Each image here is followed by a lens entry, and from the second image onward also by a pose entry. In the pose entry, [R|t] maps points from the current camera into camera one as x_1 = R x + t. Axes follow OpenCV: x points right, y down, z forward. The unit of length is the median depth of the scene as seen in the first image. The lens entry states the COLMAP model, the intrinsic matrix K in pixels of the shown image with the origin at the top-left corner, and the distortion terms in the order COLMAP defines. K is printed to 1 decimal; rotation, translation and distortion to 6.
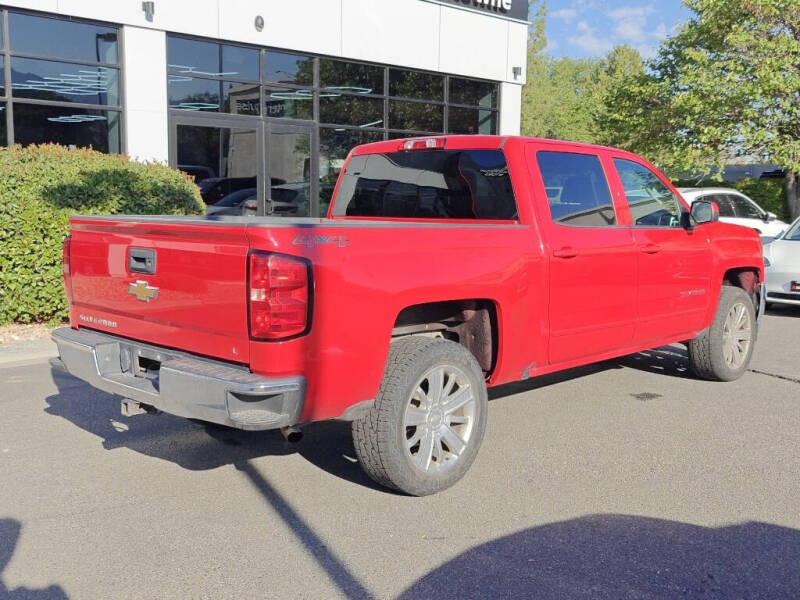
lens RADIAL K [[849.9, 0, 400.1], [0, 849.9, 299.5], [0, 0, 1]] dist [-0.007012, 0.000000]
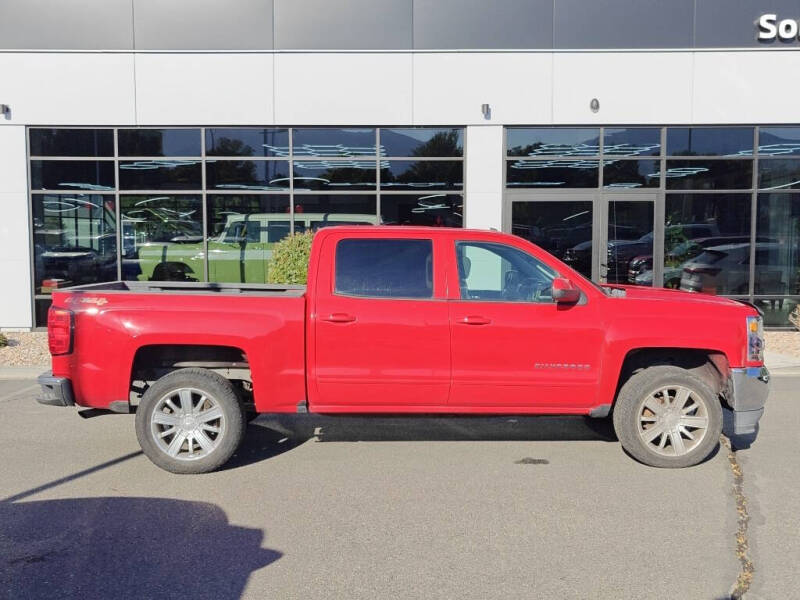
lens RADIAL K [[849.9, 0, 399.1], [0, 849.9, 301.6], [0, 0, 1]] dist [-0.007012, 0.000000]
pose [[0.705666, 0.030796, -0.707875, 0.668201], [-0.075828, 0.996600, -0.032235, -0.025983], [0.704475, 0.076424, 0.705602, 0.097990]]
